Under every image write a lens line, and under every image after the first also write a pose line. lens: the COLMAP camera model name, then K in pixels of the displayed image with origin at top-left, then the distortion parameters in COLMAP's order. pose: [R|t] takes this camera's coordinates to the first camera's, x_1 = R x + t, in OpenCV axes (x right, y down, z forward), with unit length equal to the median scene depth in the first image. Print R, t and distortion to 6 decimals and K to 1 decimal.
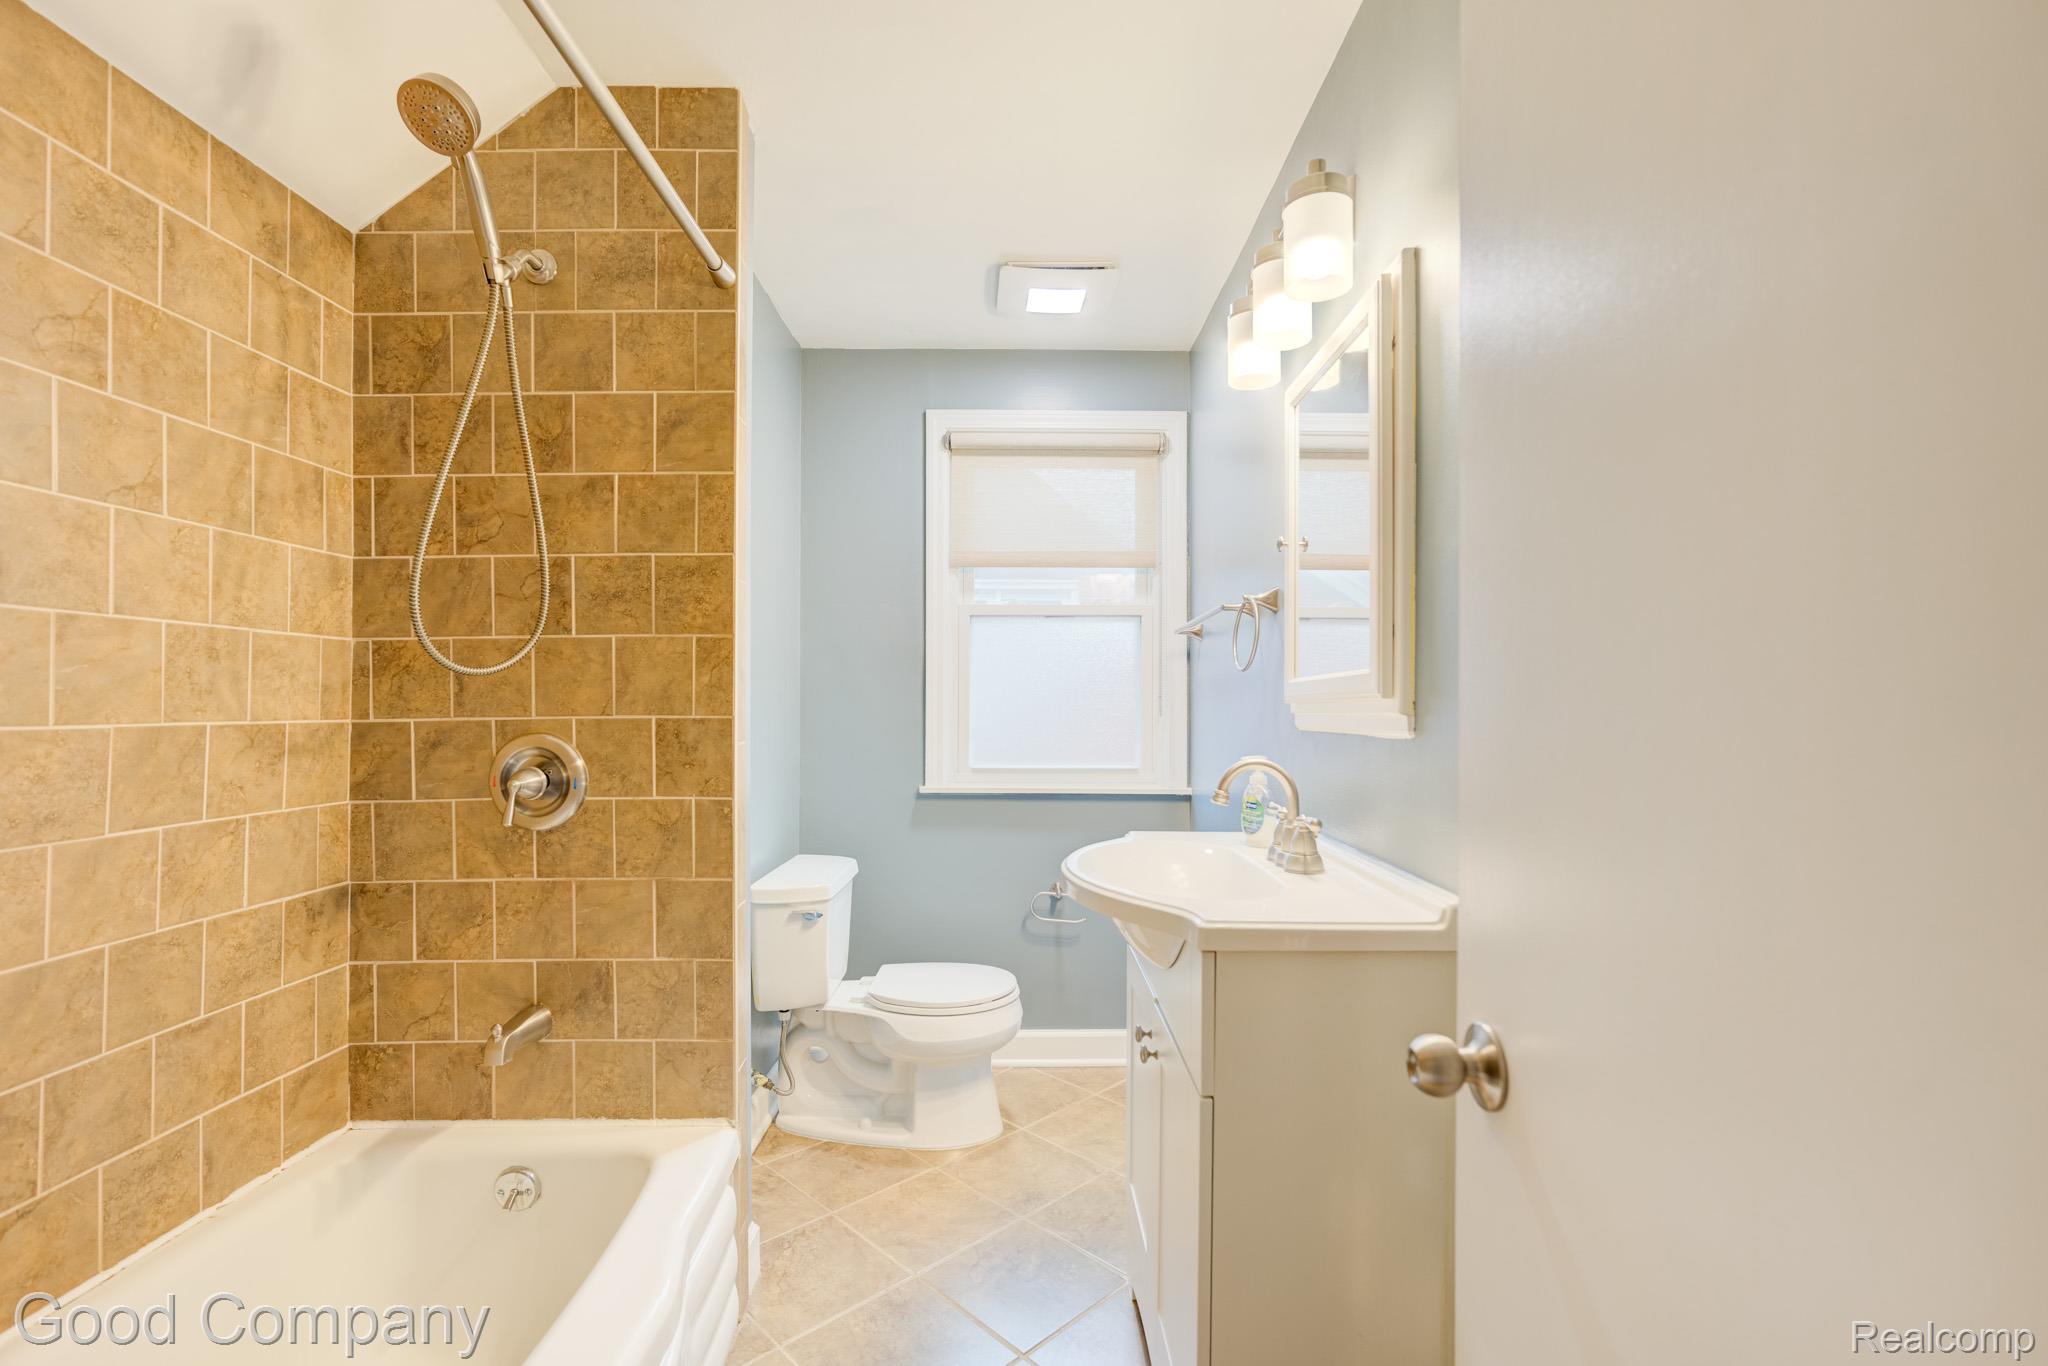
lens RADIAL K [[925.3, 0, 997.5], [0, 925.3, 700.1], [0, 0, 1]] dist [-0.018216, 0.016526]
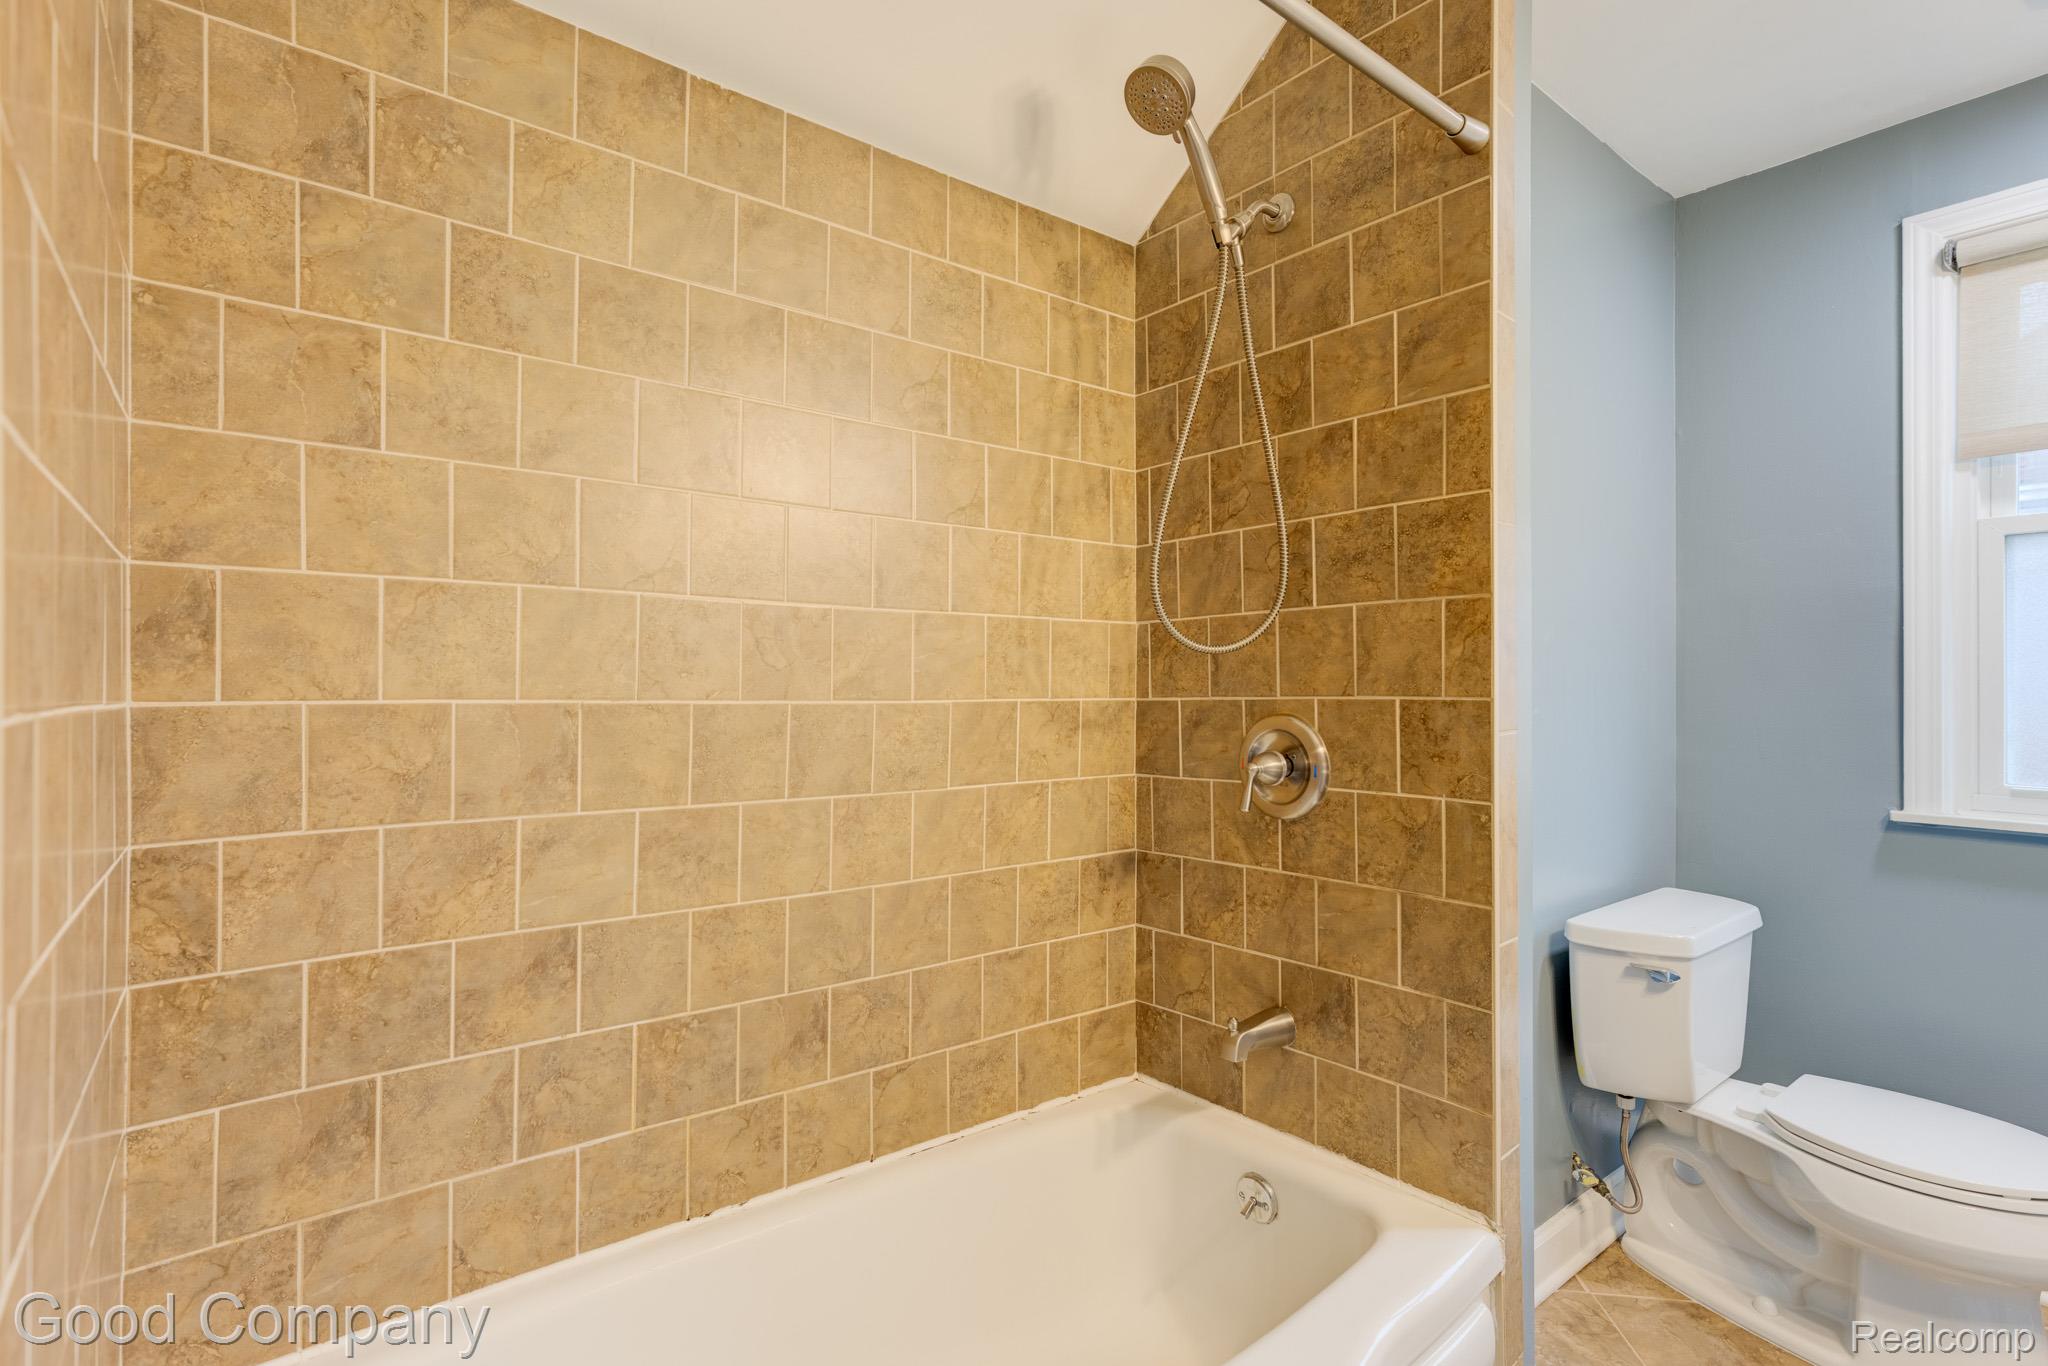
lens RADIAL K [[985.8, 0, 1020.2], [0, 985.8, 676.0], [0, 0, 1]] dist [-0.011938, 0.019794]
pose [[0.639322, -0.007425, -0.768903, 0.097242], [0.004594, 0.999972, -0.005837, 0.001764], [0.768926, 0.000199, 0.639338, 0.164987]]
